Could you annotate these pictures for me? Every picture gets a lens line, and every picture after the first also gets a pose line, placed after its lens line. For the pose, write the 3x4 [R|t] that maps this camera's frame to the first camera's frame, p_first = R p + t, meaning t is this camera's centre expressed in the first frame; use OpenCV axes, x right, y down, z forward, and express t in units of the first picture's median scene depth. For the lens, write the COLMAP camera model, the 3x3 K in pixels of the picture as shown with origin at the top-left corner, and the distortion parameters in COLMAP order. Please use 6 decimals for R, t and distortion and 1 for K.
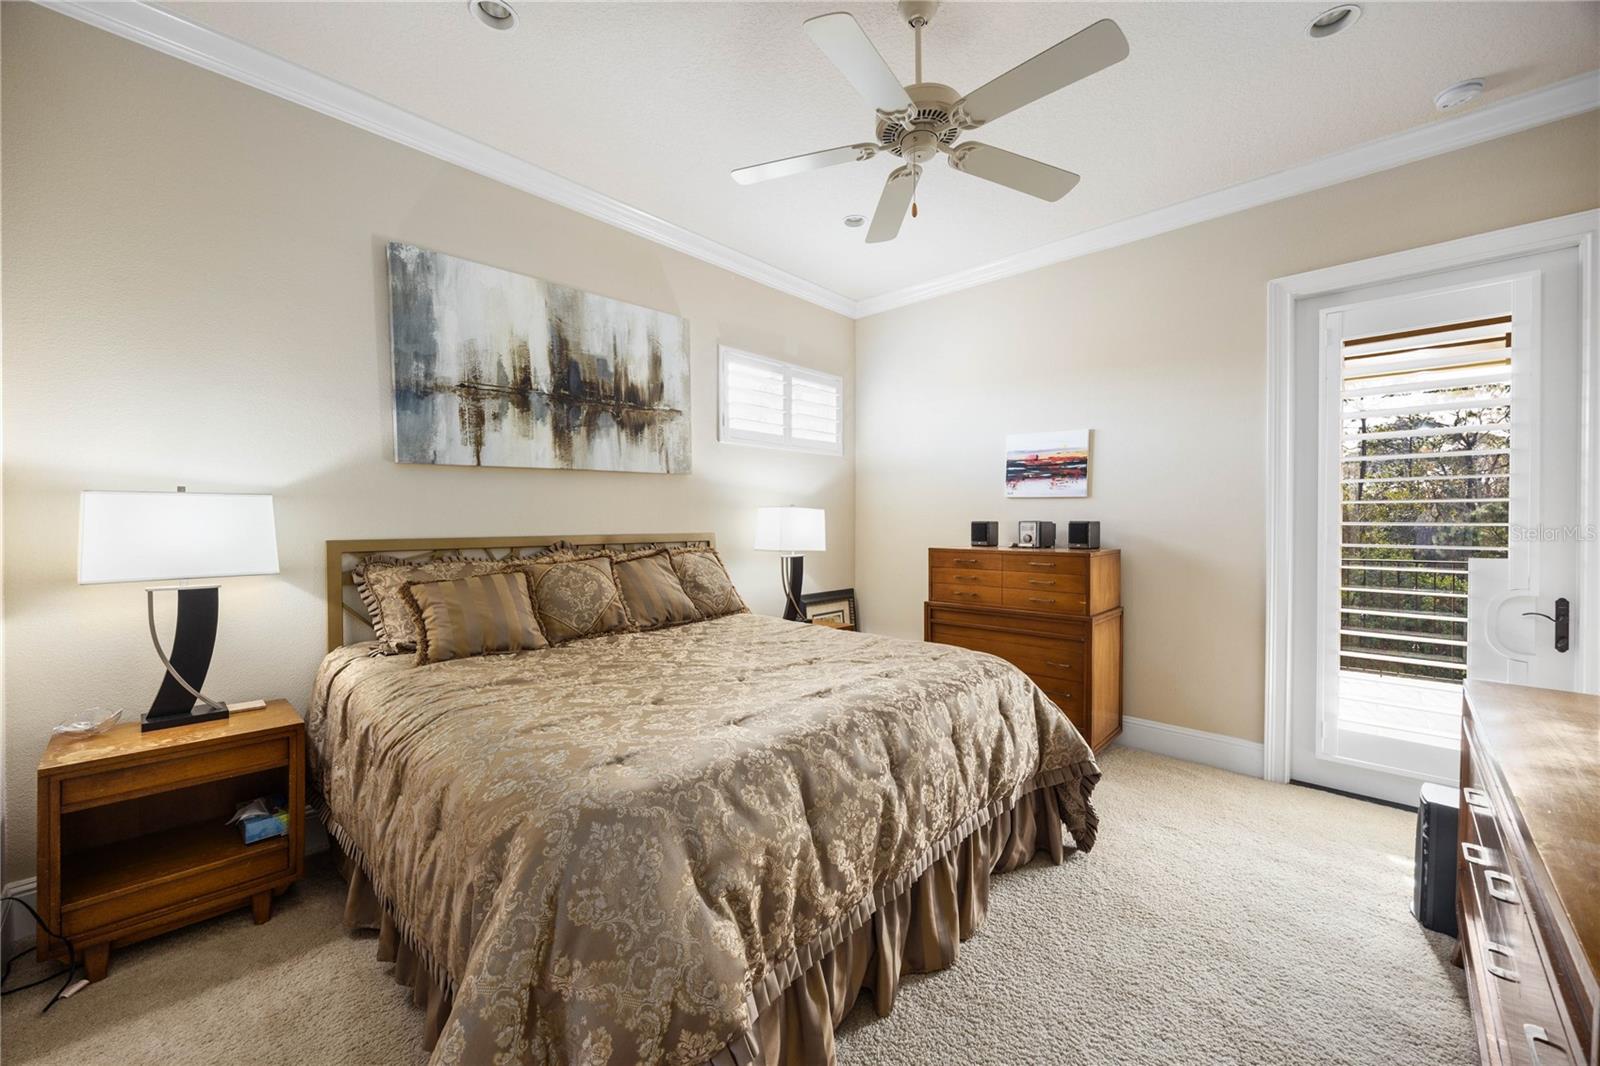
lens RADIAL K [[617.0, 0, 795.3], [0, 617.0, 531.7], [0, 0, 1]] dist [-0.001128, -0.000409]
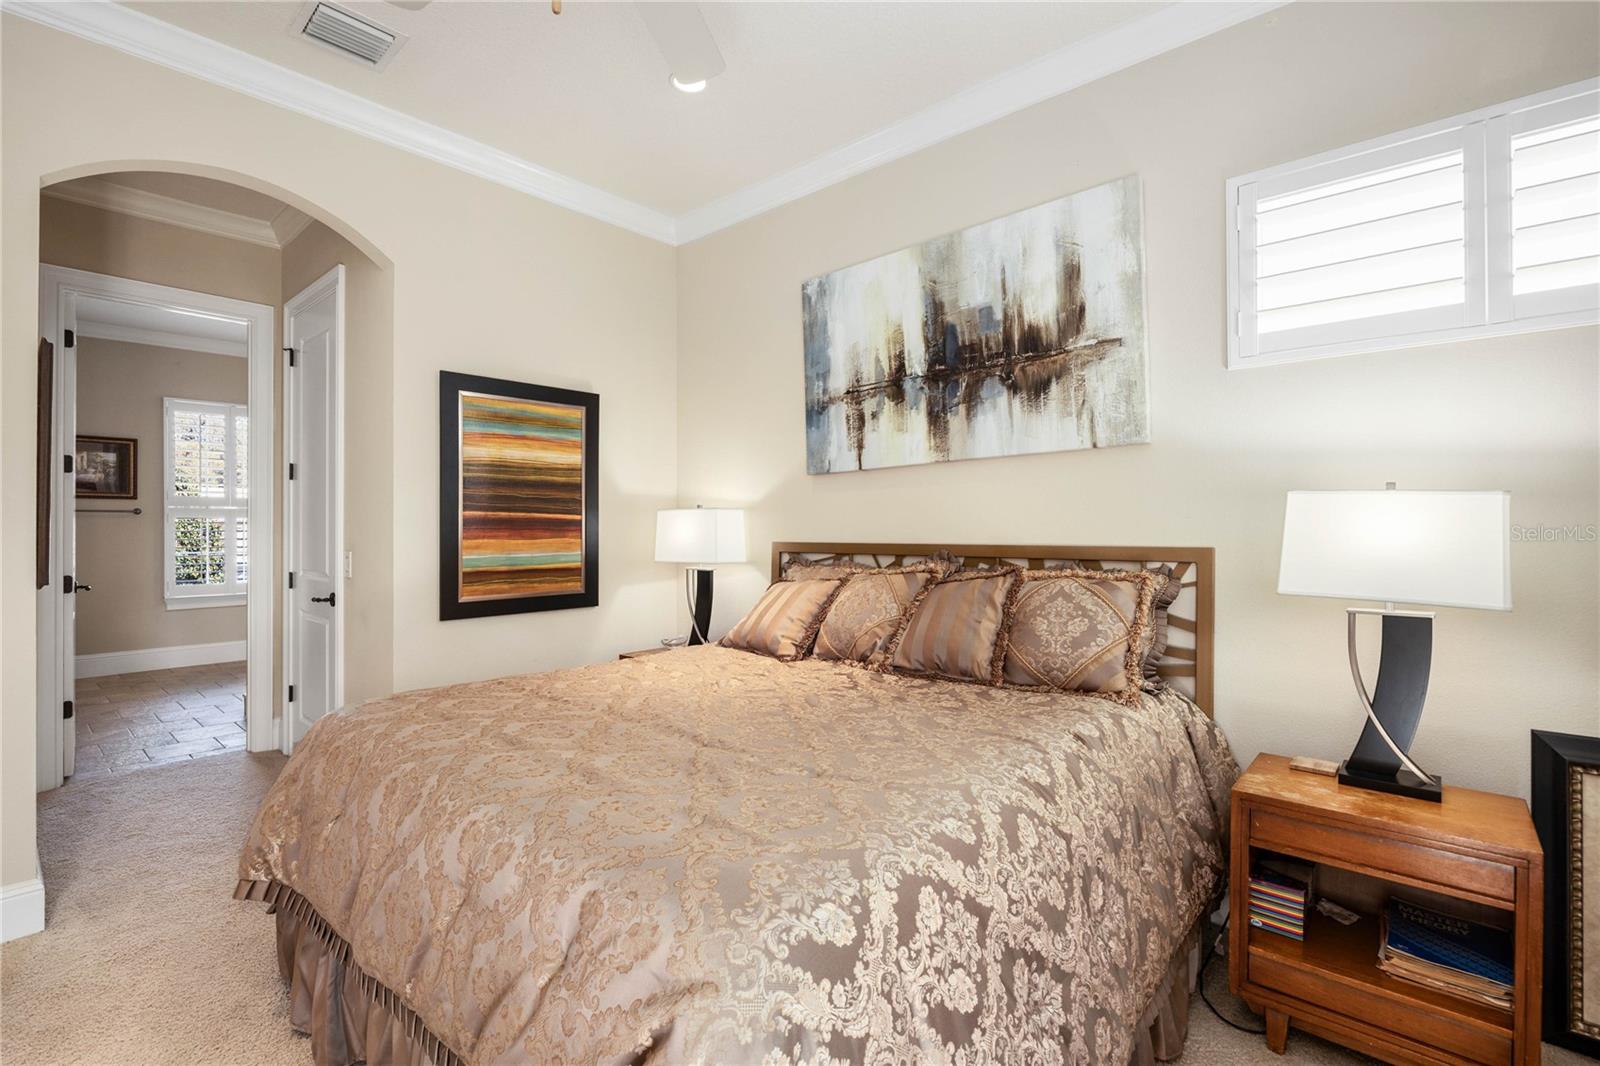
lens RADIAL K [[736.9, 0, 793.9], [0, 736.9, 525.2], [0, 0, 1]] dist [0.000460, -0.000764]
pose [[0.029865, 0.001182, -0.999553, 0.561807], [-0.010382, 0.999946, 0.000872, -0.015718], [0.999500, 0.010351, 0.029875, 0.737836]]
